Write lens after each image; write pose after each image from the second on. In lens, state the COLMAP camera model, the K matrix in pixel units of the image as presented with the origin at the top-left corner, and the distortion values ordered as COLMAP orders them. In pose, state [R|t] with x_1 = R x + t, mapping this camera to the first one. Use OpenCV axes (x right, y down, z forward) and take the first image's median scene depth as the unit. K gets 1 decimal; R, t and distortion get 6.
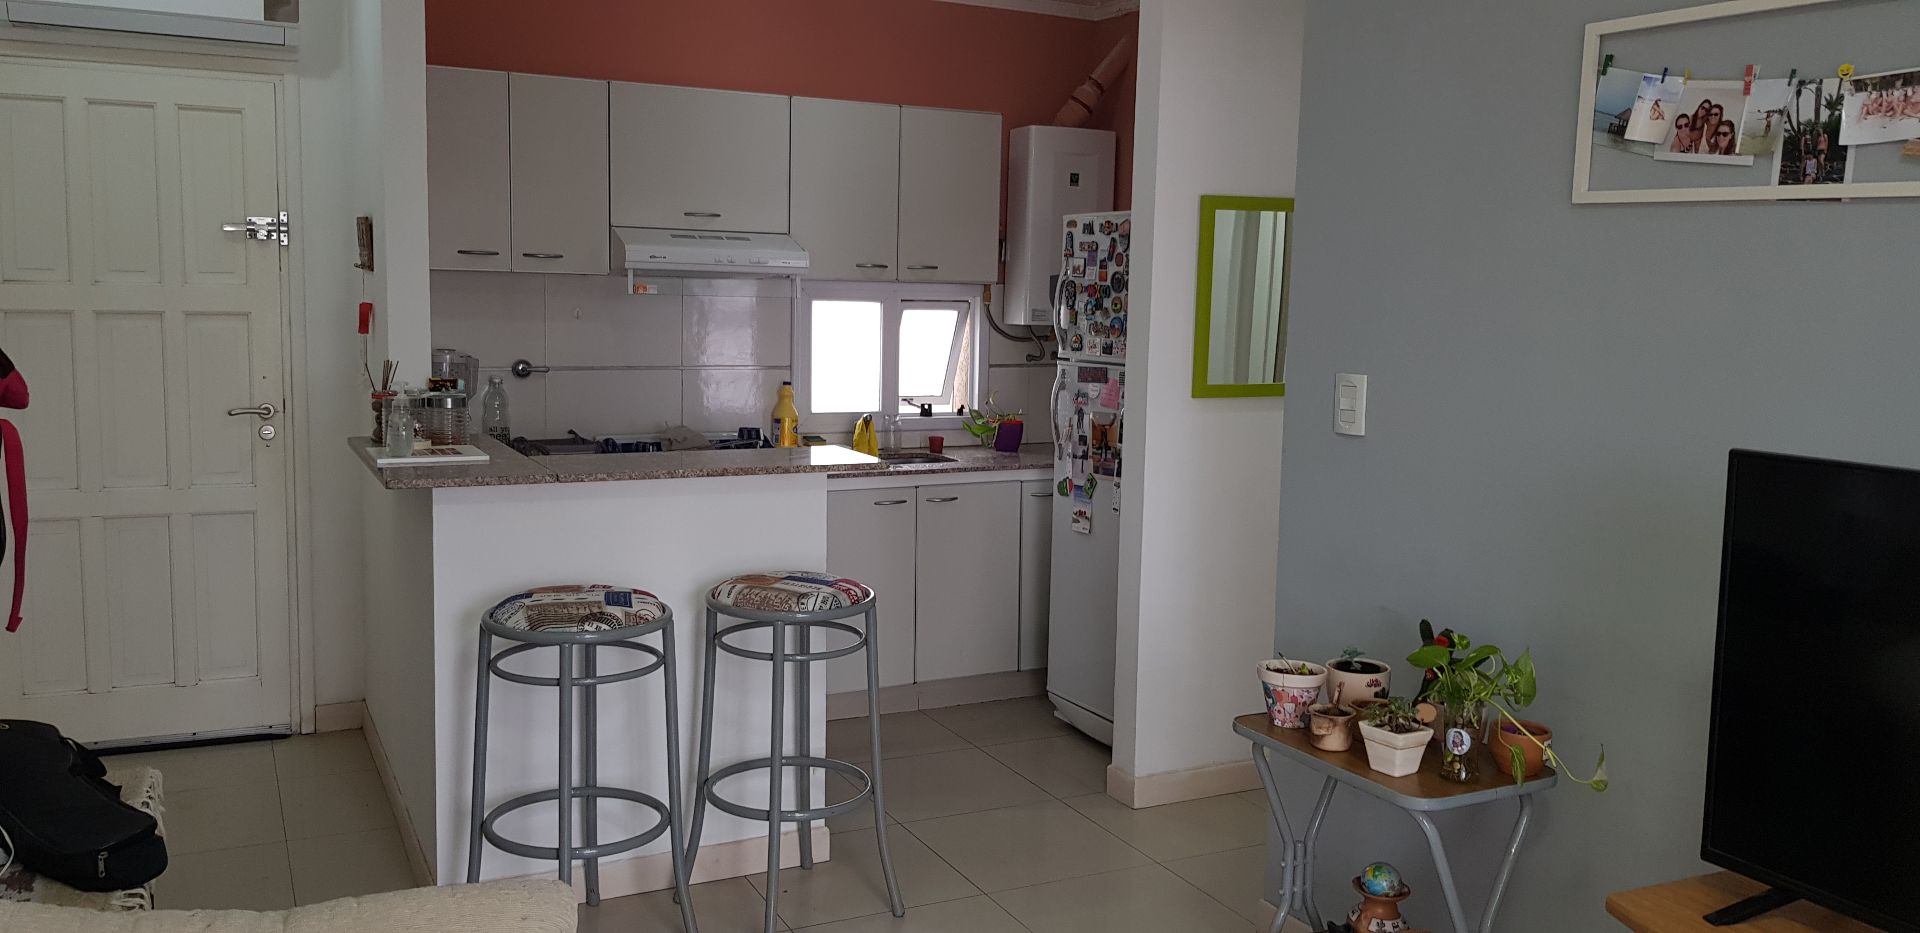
lens RADIAL K [[1425.2, 0, 972.8], [0, 1425.2, 424.2], [0, 0, 1]] dist [0.067295, -0.141576]
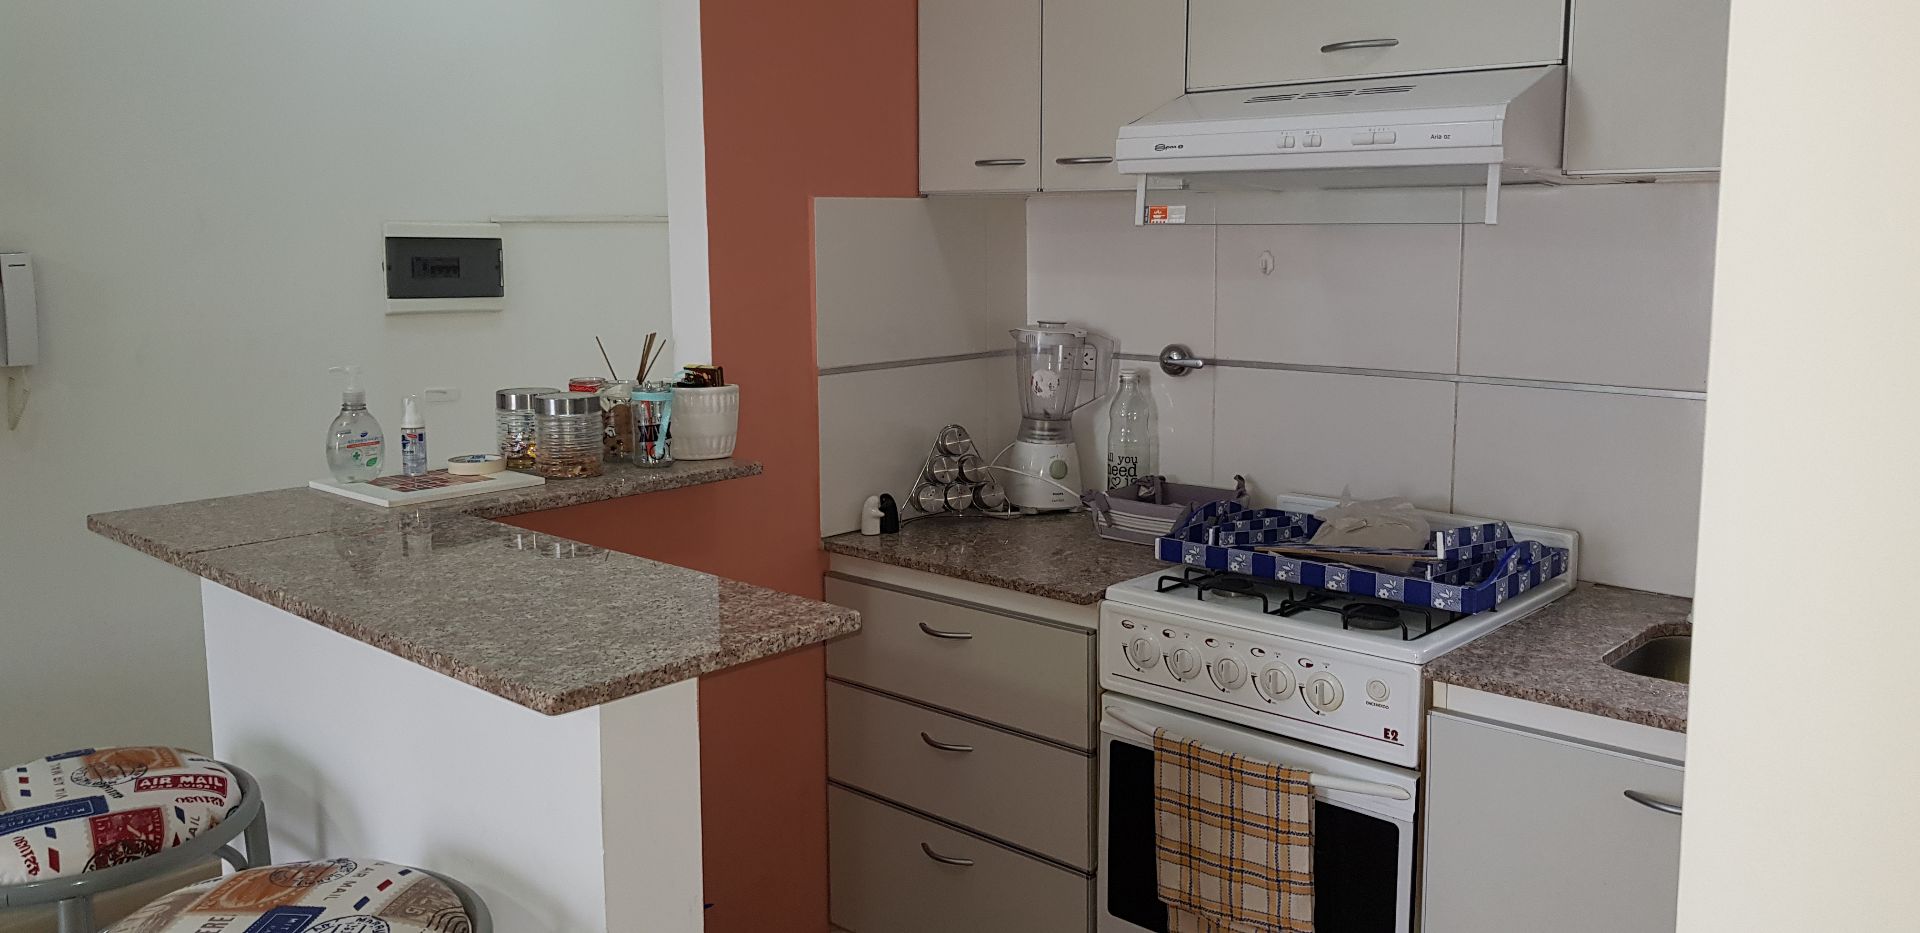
lens RADIAL K [[1425.2, 0, 972.8], [0, 1425.2, 424.2], [0, 0, 1]] dist [0.067295, -0.141576]
pose [[0.350204, 0.105028, -0.930766, 0.195475], [-0.079085, 0.993461, 0.082347, -0.052572], [0.933329, 0.044771, 0.356220, 0.698037]]
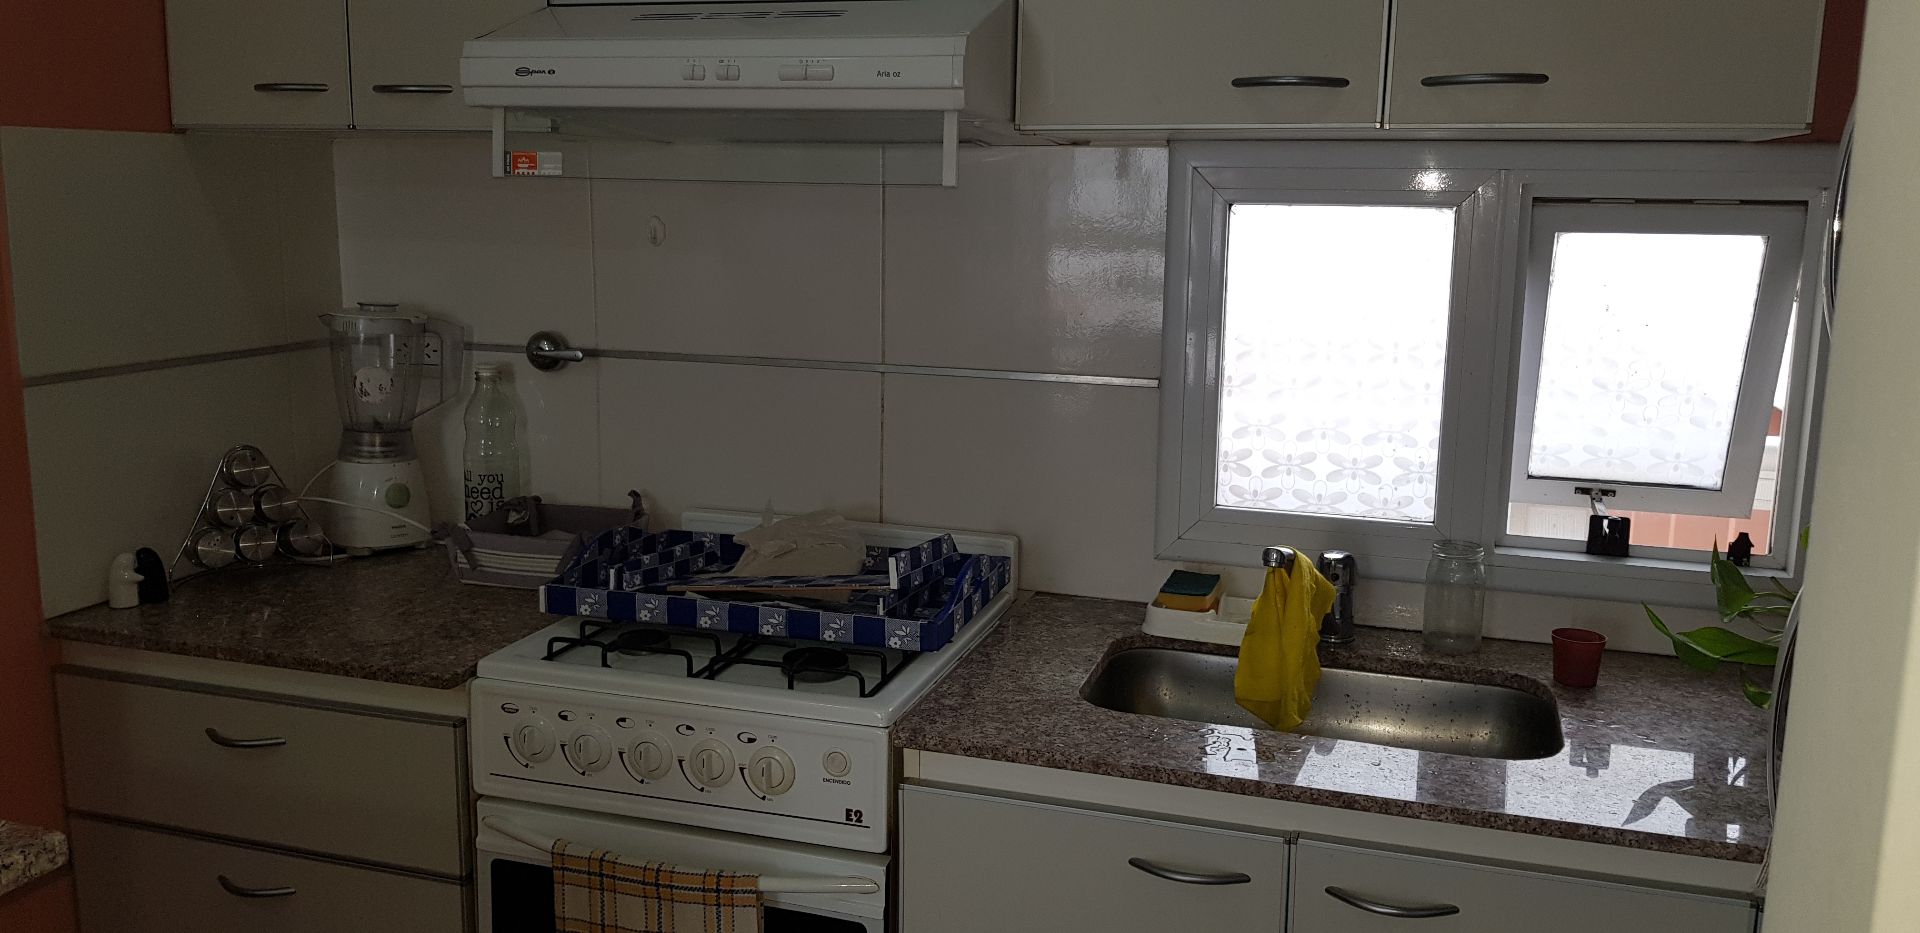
lens RADIAL K [[1453.1, 0, 917.3], [0, 1453.1, 456.9], [0, 0, 1]] dist [0.100006, -0.215923]
pose [[0.694370, 0.114207, -0.710497, 0.110280], [-0.069580, 0.993355, 0.091674, -0.054955], [0.716246, -0.014219, 0.697703, 0.733124]]
